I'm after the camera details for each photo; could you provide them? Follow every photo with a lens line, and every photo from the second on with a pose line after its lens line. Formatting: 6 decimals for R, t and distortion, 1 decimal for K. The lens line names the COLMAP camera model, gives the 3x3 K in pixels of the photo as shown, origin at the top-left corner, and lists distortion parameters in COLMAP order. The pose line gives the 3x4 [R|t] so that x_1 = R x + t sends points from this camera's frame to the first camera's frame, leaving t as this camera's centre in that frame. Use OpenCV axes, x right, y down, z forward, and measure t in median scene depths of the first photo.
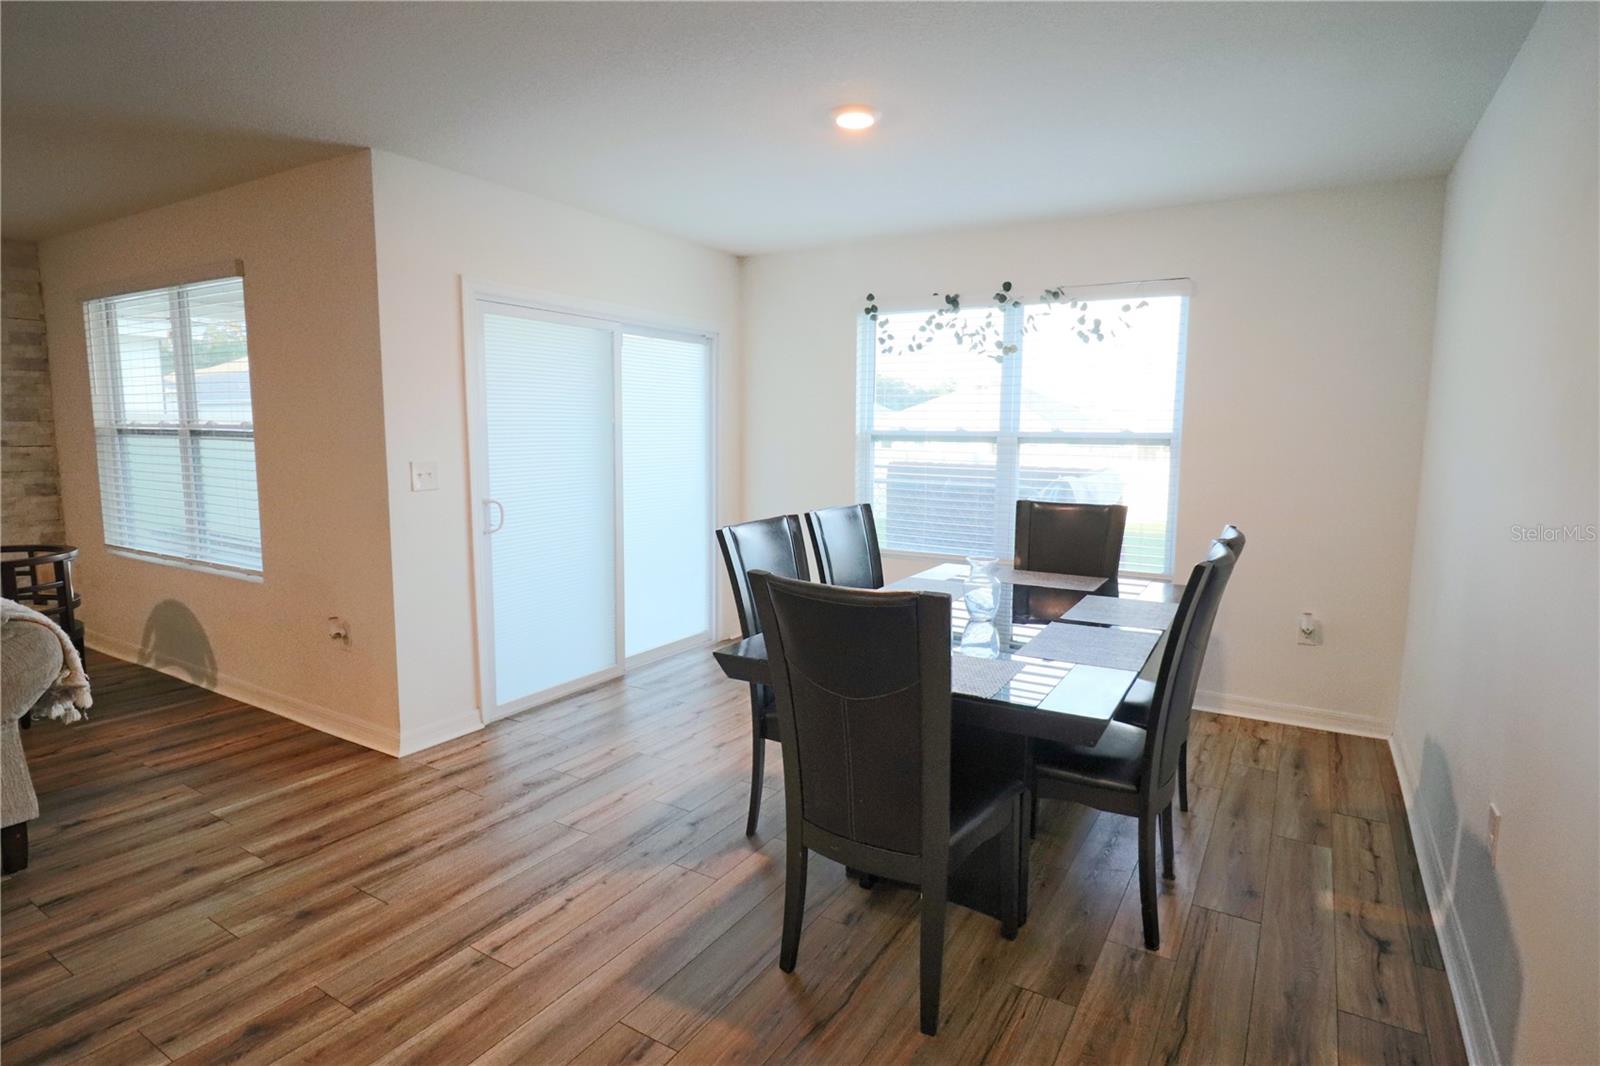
lens RADIAL K [[825.3, 0, 820.3], [0, 825.3, 528.1], [0, 0, 1]] dist [-0.000978, -0.012076]
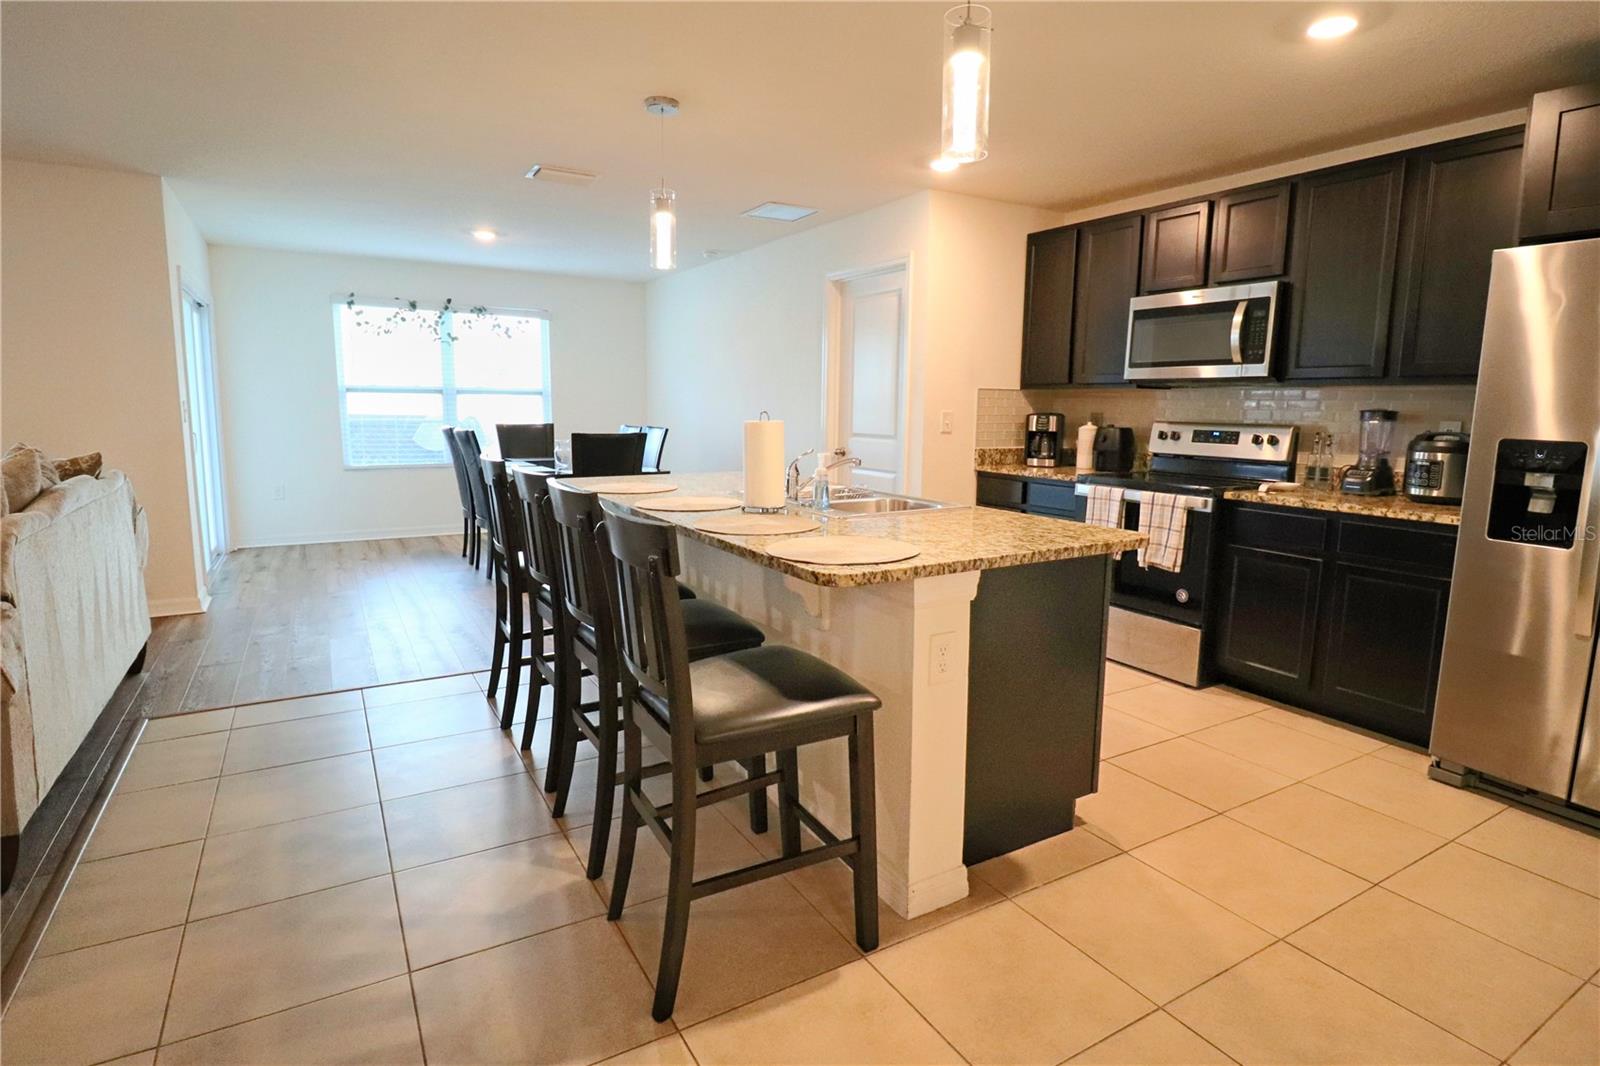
lens RADIAL K [[825.3, 0, 813.0], [0, 825.3, 526.5], [0, 0, 1]] dist [-0.000978, -0.012076]
pose [[0.477140, -0.128933, 0.869318, -0.918655], [0.091830, 0.991079, 0.096590, 0.069353], [-0.874017, 0.033743, 0.484723, -0.445059]]
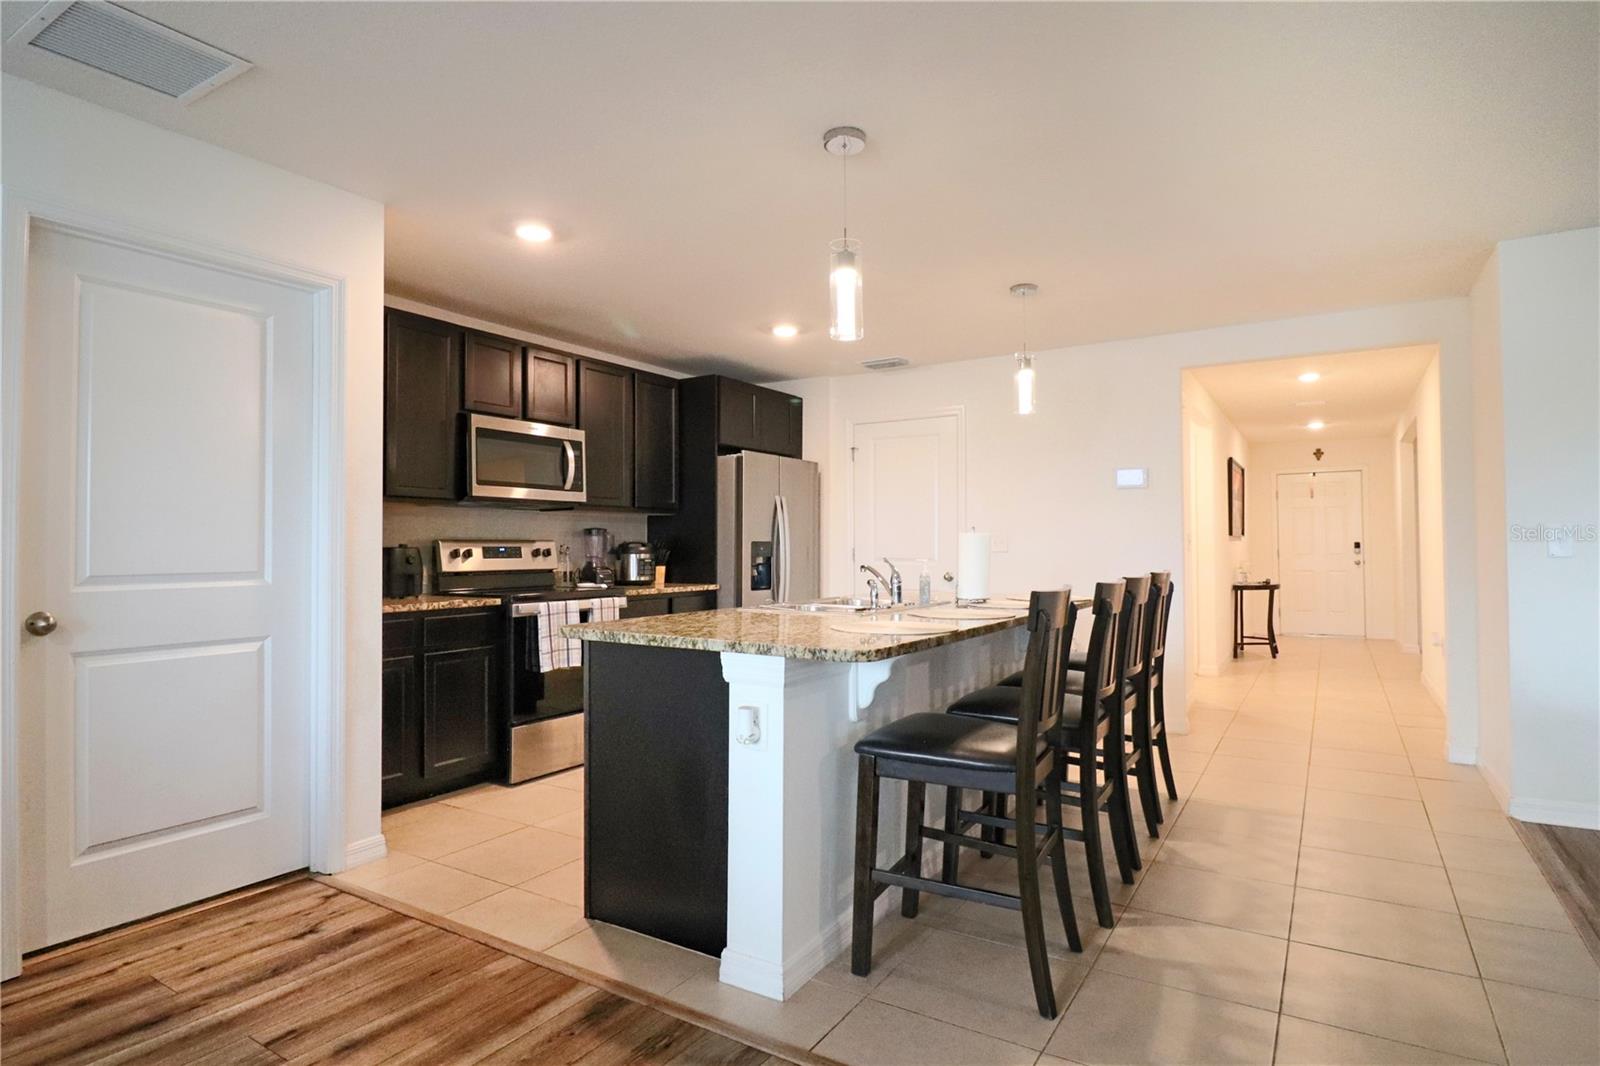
lens RADIAL K [[825.3, 0, 812.9], [0, 825.3, 531.3], [0, 0, 1]] dist [-0.000978, -0.012076]
pose [[-0.999491, -0.004389, 0.031588, -0.305596], [-0.001205, 0.994972, 0.100146, -0.026420], [-0.031869, 0.100057, -0.994471, 0.590002]]
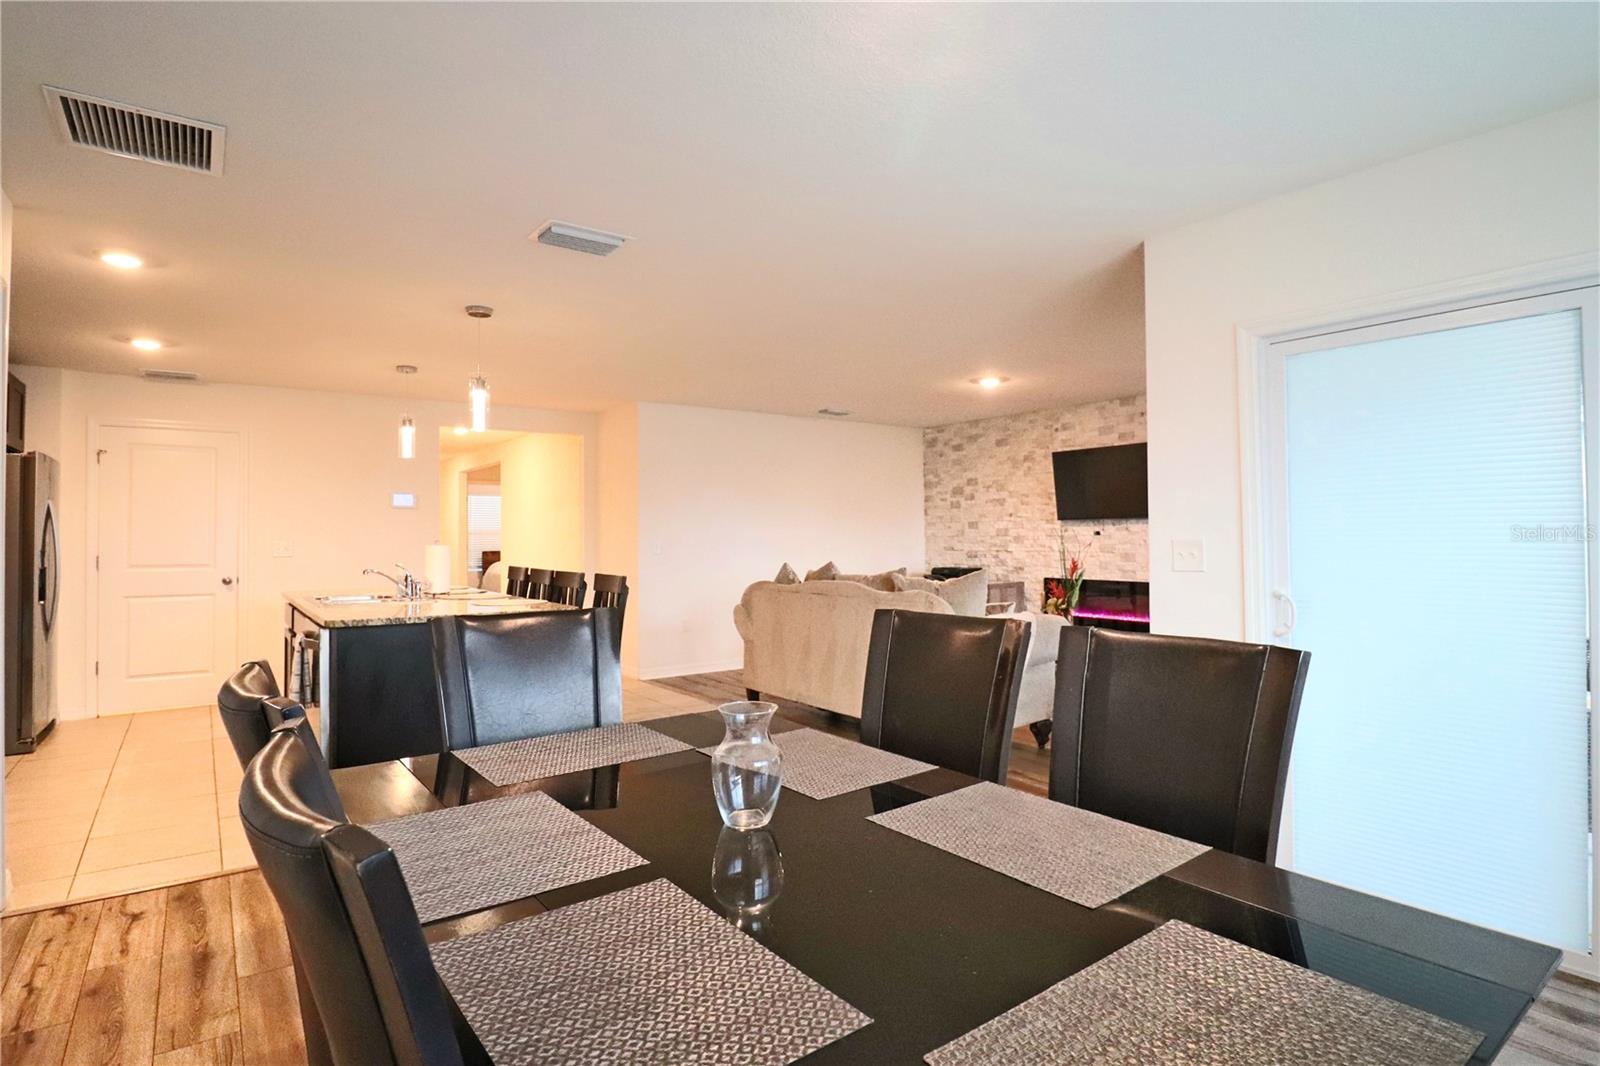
lens RADIAL K [[825.3, 0, 813.4], [0, 825.3, 518.4], [0, 0, 1]] dist [-0.000978, -0.012076]
pose [[-0.383241, -0.026515, -0.923268, 0.406958], [-0.105383, 0.994316, 0.015188, -0.056331], [0.917617, 0.103117, -0.383857, 0.737053]]
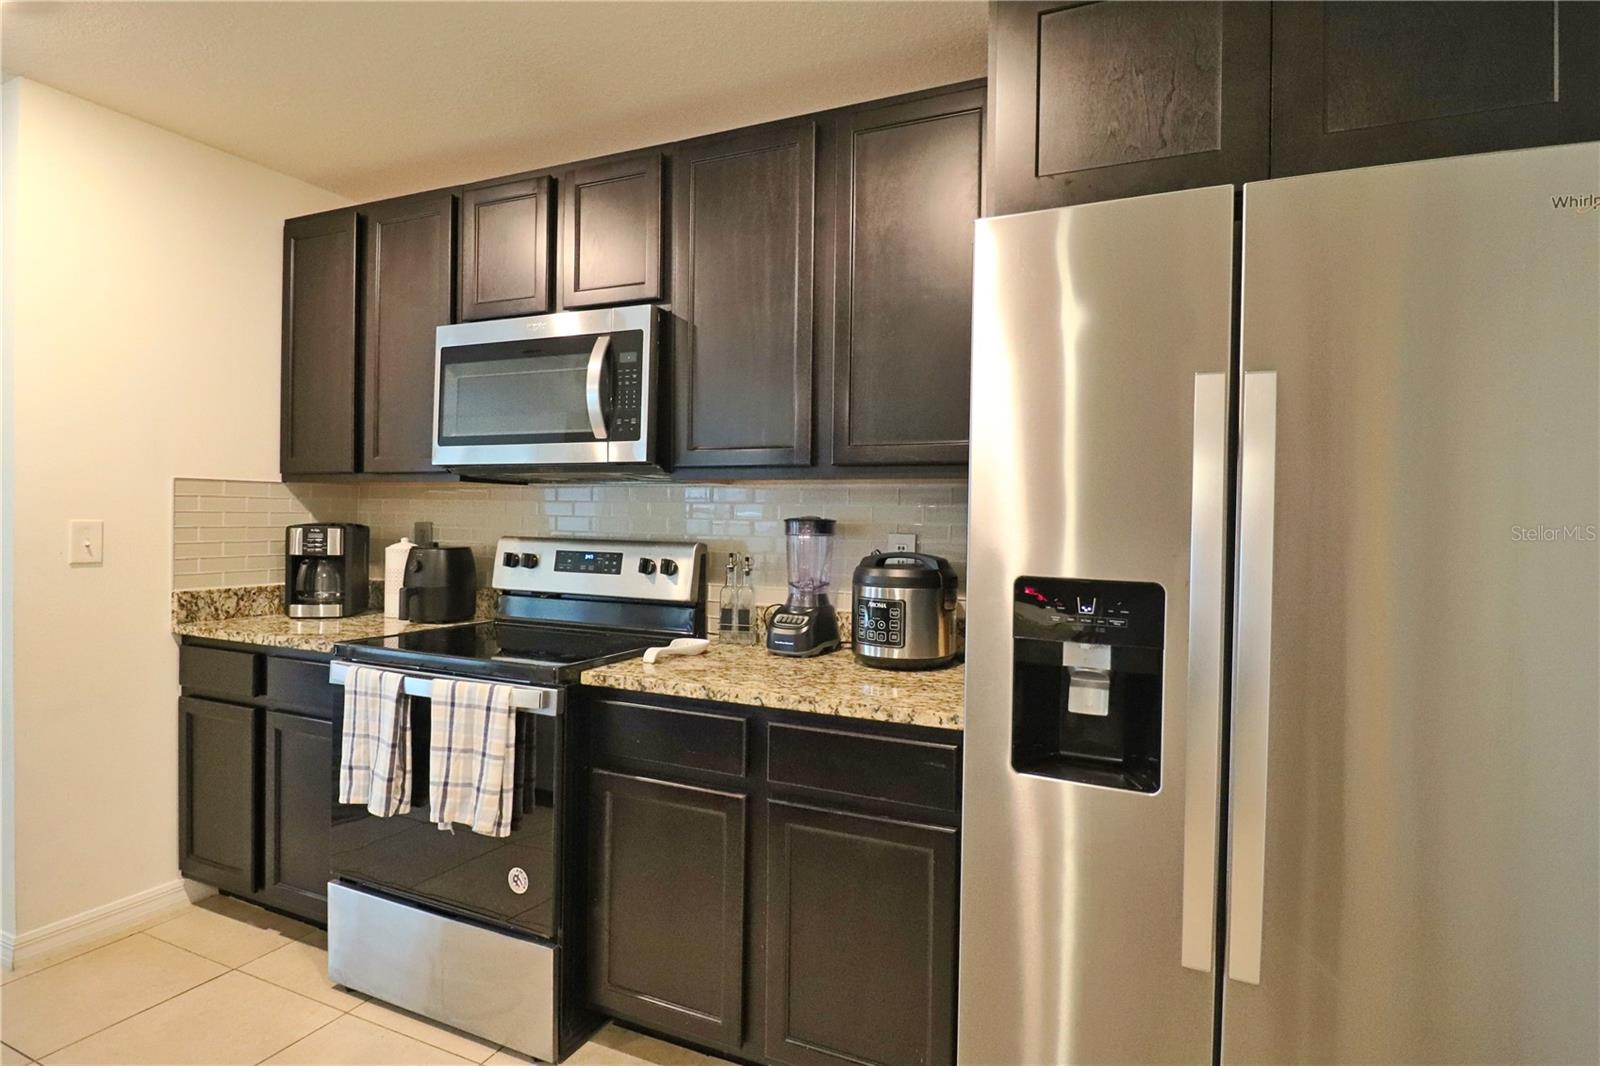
lens RADIAL K [[825.3, 0, 807.5], [0, 825.3, 521.9], [0, 0, 1]] dist [-0.000978, -0.012076]
pose [[-0.106629, -0.015269, 0.994182, -0.466183], [0.099855, 0.994663, 0.025986, 0.073493], [-0.989272, 0.102045, -0.104535, -0.486308]]
